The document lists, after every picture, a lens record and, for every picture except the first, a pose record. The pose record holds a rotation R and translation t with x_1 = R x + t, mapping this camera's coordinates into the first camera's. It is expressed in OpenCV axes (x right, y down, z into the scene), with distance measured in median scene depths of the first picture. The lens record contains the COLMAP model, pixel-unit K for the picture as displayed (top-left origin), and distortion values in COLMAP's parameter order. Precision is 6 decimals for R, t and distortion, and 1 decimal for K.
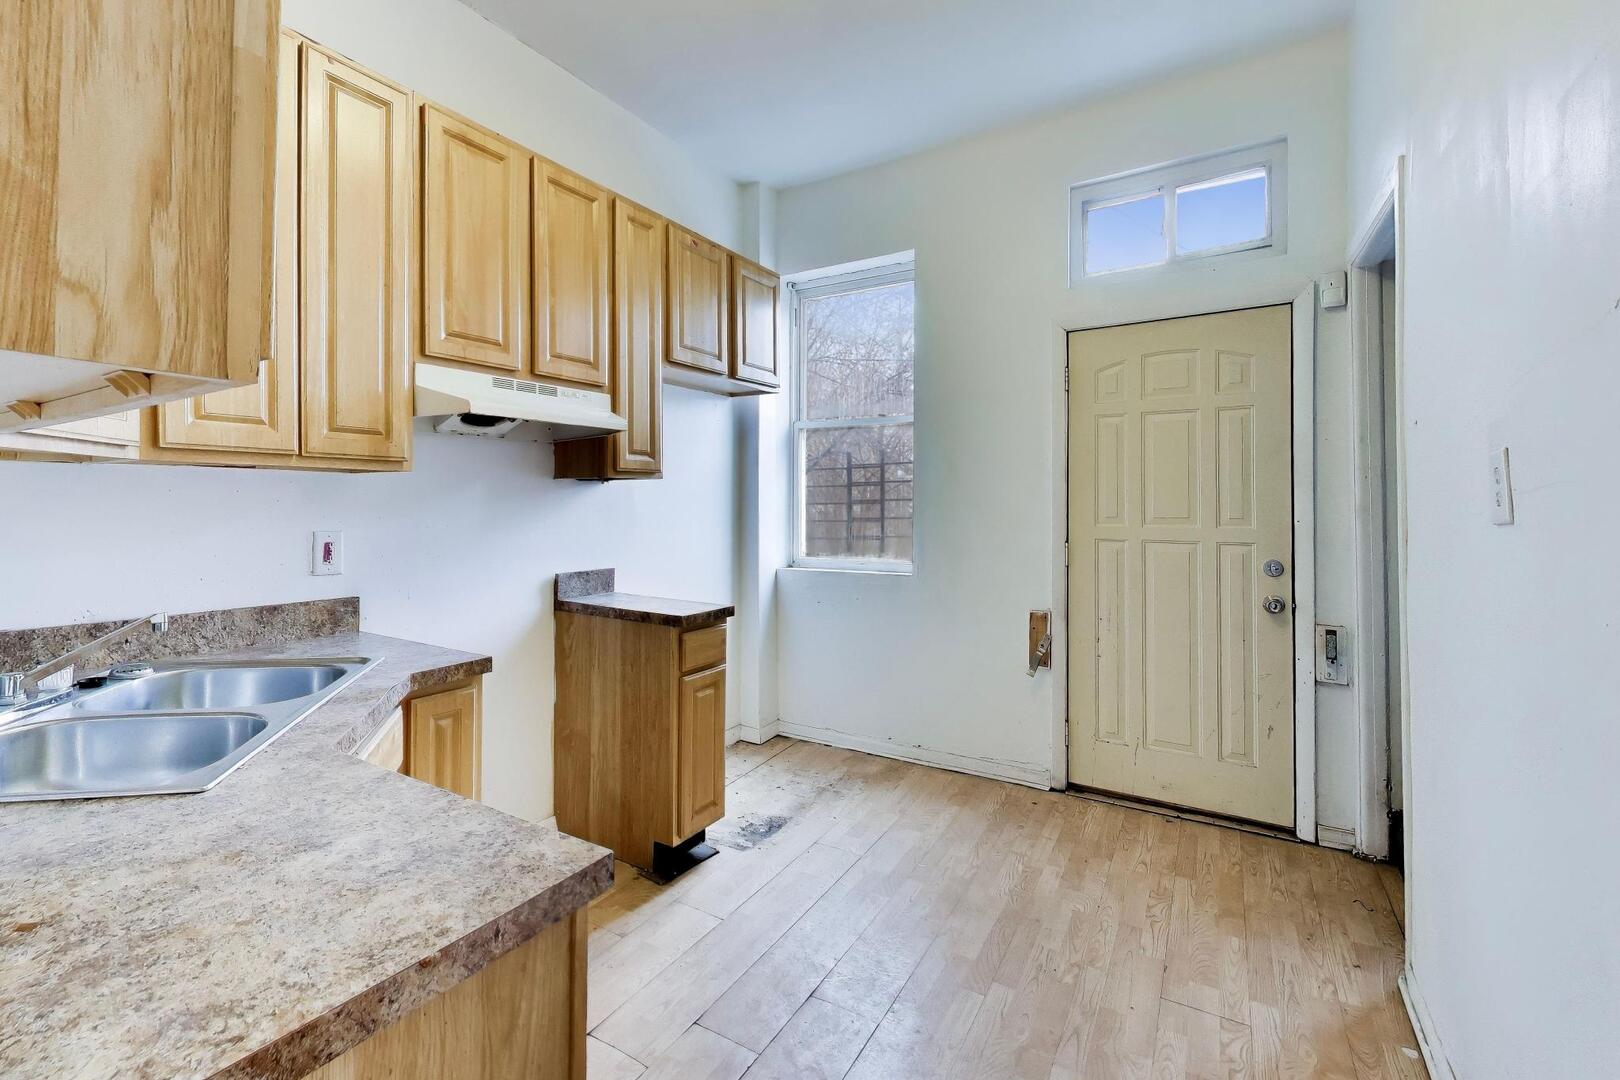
lens RADIAL K [[702.4, 0, 810.6], [0, 702.4, 497.1], [0, 0, 1]] dist [-0.000919, 0.000069]
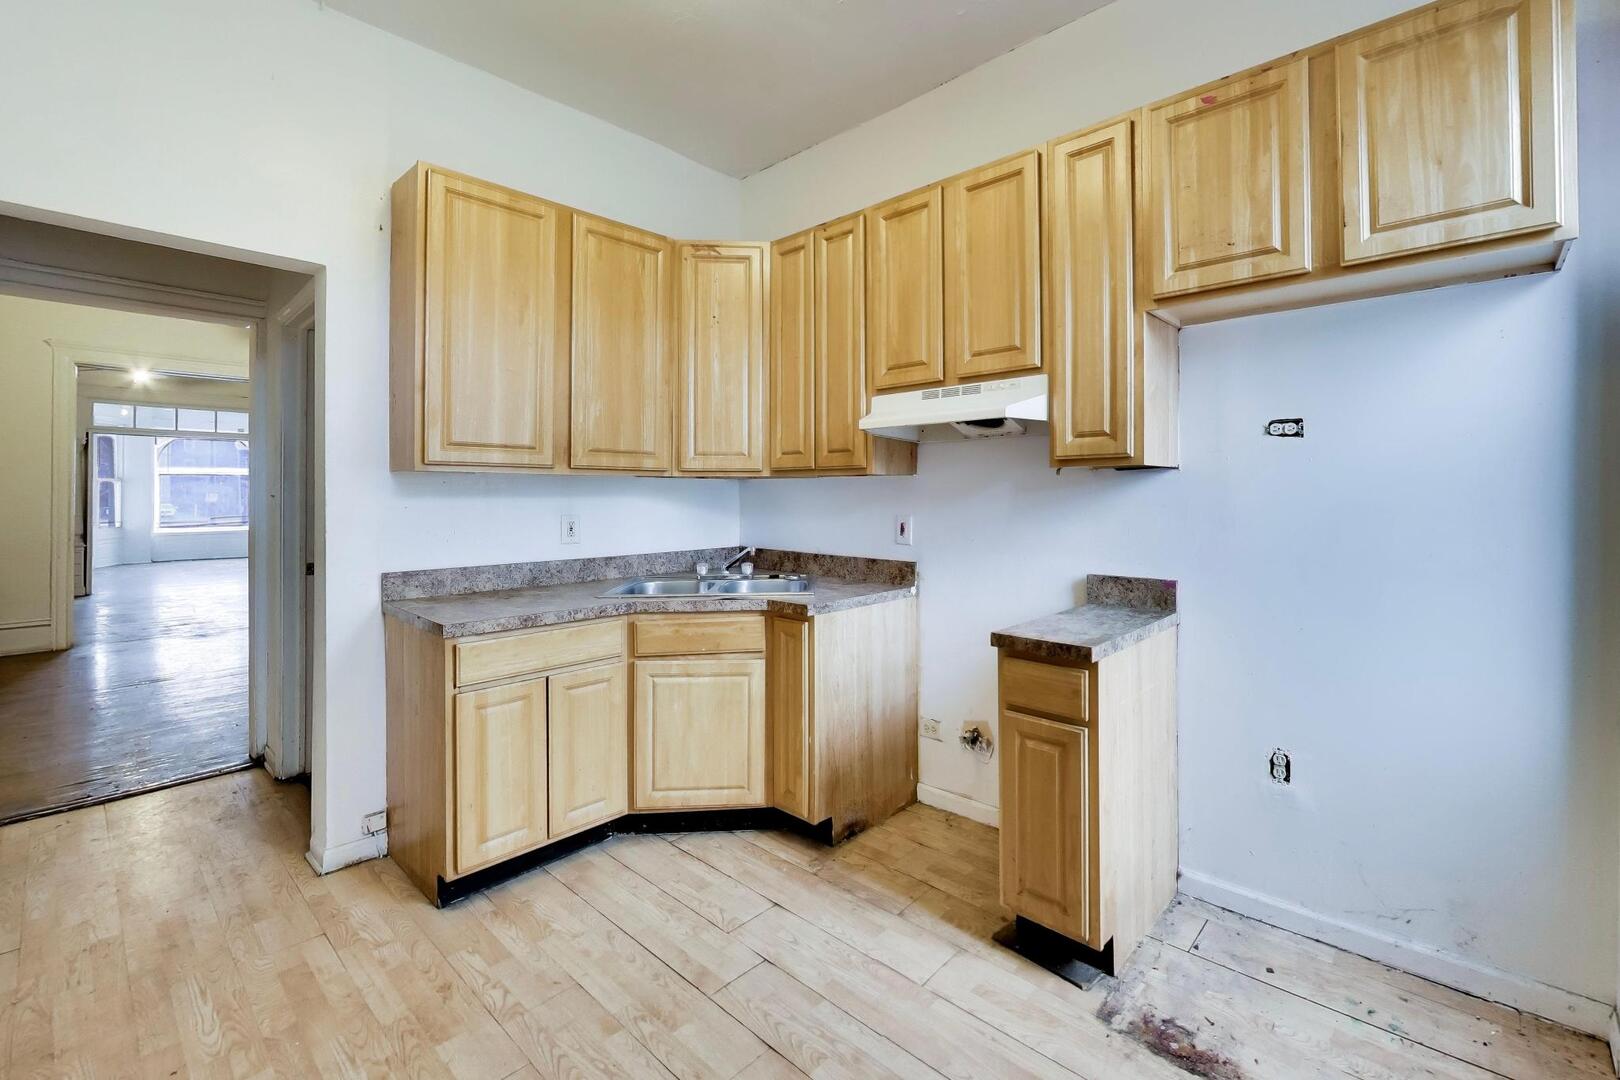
lens RADIAL K [[710.5, 0, 852.9], [0, 710.5, 488.7], [0, 0, 1]] dist [-0.000931, 0.000215]
pose [[-0.198984, -0.004895, -0.979990, 0.715067], [0.009835, 0.999927, -0.006992, 0.001911], [0.979953, -0.011030, -0.198921, 1.054878]]
